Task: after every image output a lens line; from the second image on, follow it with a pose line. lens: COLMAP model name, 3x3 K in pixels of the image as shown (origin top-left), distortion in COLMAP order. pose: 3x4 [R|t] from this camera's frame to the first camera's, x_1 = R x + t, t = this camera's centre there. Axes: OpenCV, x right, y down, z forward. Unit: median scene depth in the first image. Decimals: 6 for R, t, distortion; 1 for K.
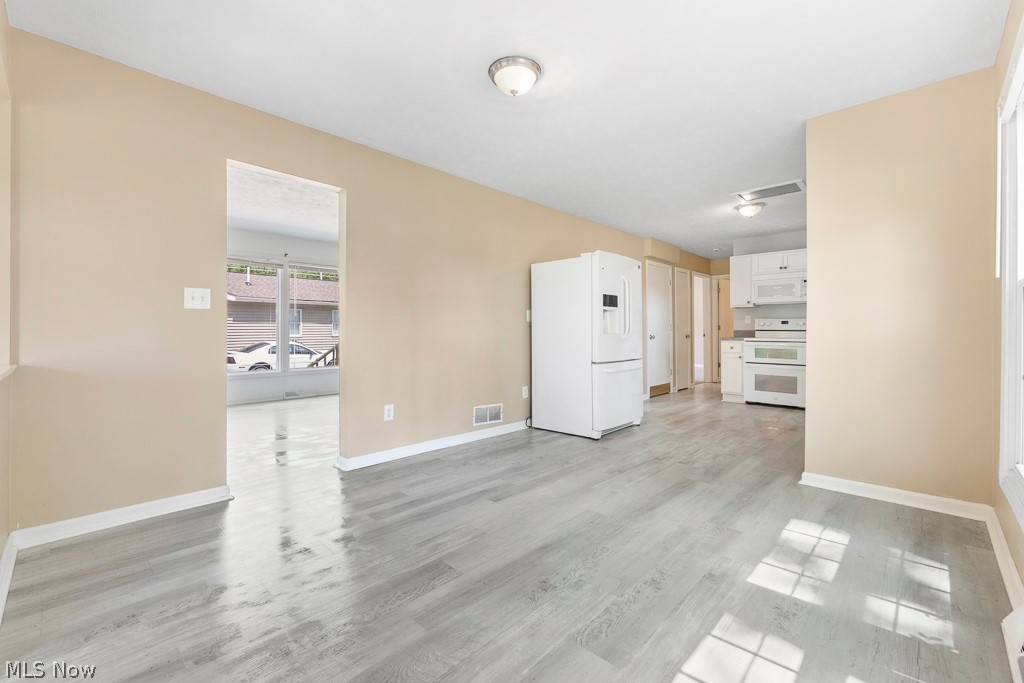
lens RADIAL K [[426.4, 0, 509.4], [0, 426.4, 332.5], [0, 0, 1]] dist [-0.000297, 0.000011]
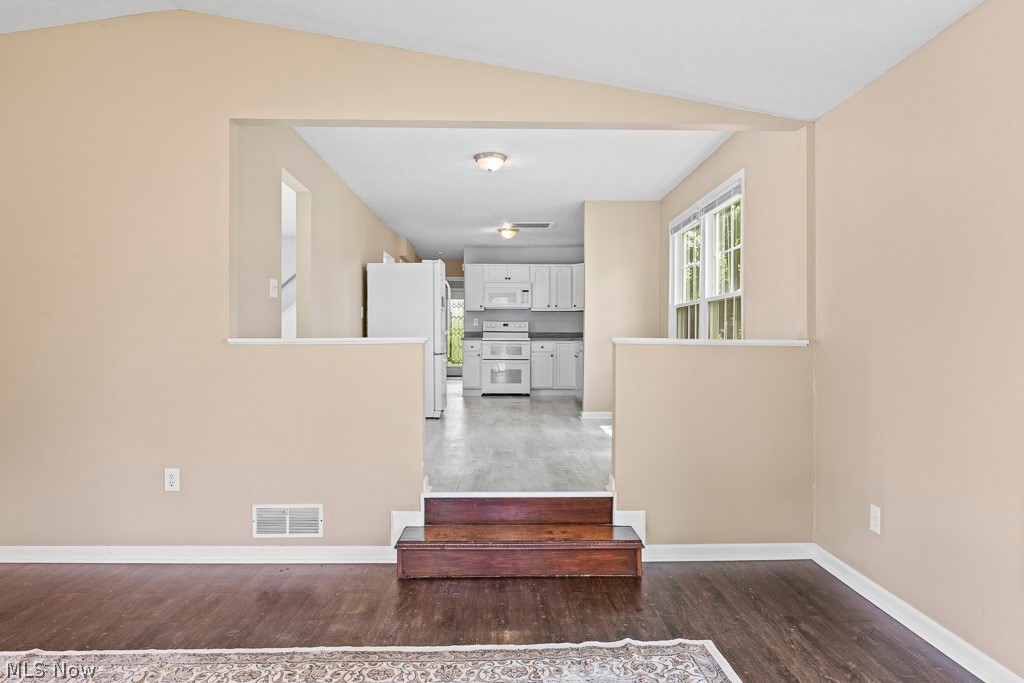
lens RADIAL K [[669.6, 0, 512.0], [0, 669.6, 341.5], [0, 0, 1]] dist [-0.000299, -0.000877]
pose [[0.703600, 0.002685, 0.710591, -0.672348], [0.001411, 0.999986, -0.005175, 0.032442], [-0.710595, 0.004643, 0.703586, -0.315168]]
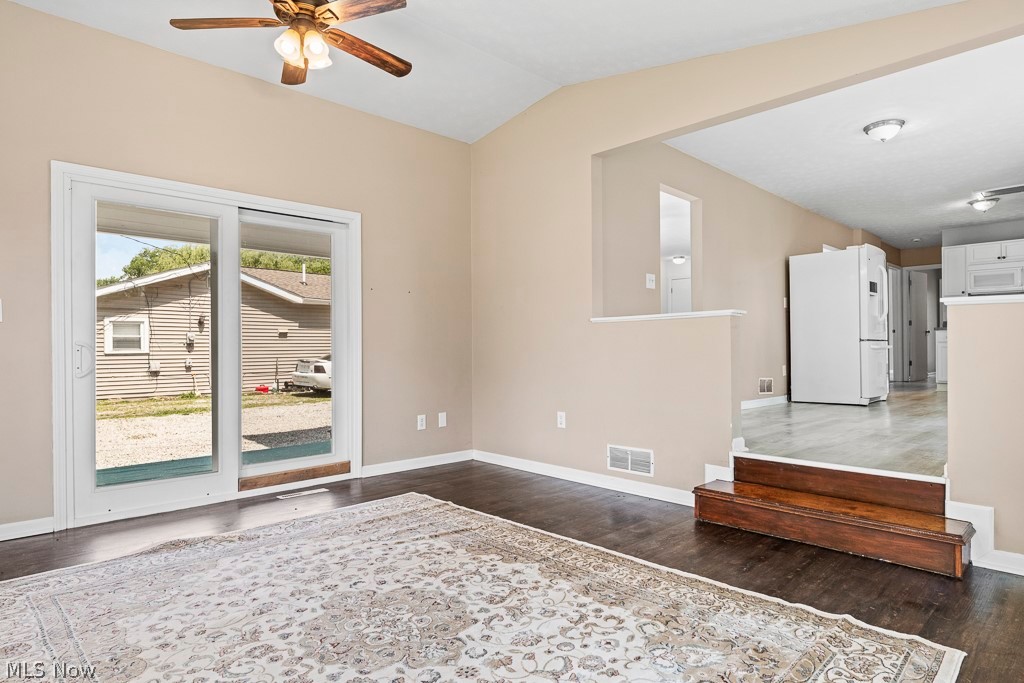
lens RADIAL K [[578.4, 0, 514.1], [0, 578.4, 346.9], [0, 0, 1]] dist [-0.002034, 0.000222]
pose [[0.999549, -0.004674, -0.029654, -0.487312], [0.004444, 0.999960, -0.007818, 0.067604], [0.029689, 0.007683, 0.999530, -0.418029]]
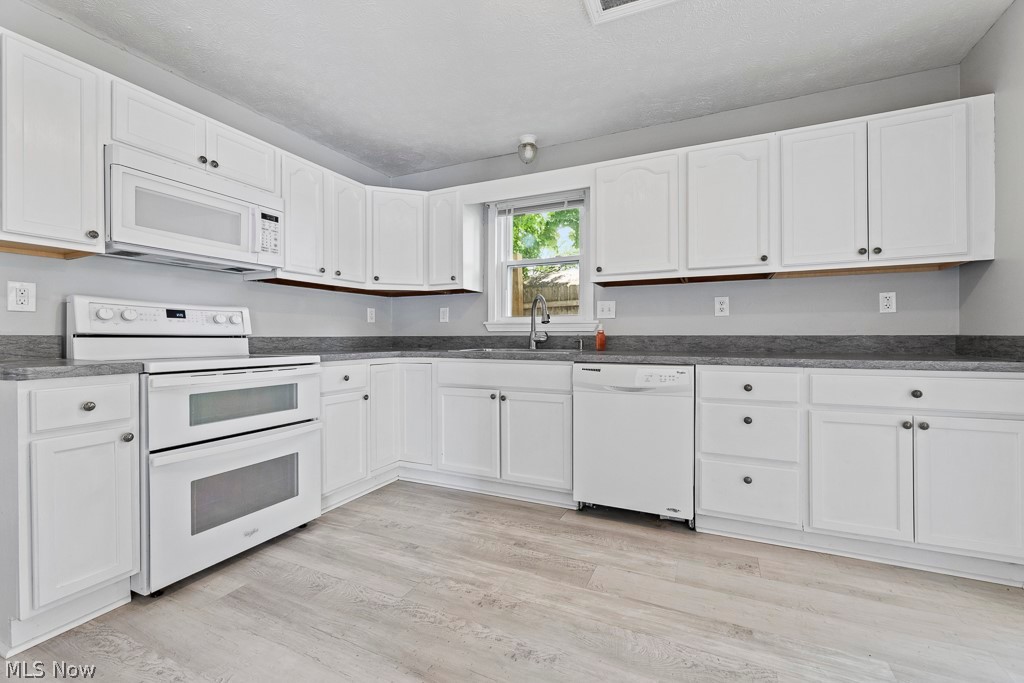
lens RADIAL K [[418.3, 0, 512.0], [0, 418.3, 341.5], [0, 0, 1]] dist [-0.001207, -0.000091]
pose [[-0.338899, -0.004189, 0.940813, 0.224047], [0.006403, 0.999957, 0.006758, -0.000646], [-0.940801, 0.008314, -0.338858, 0.886426]]
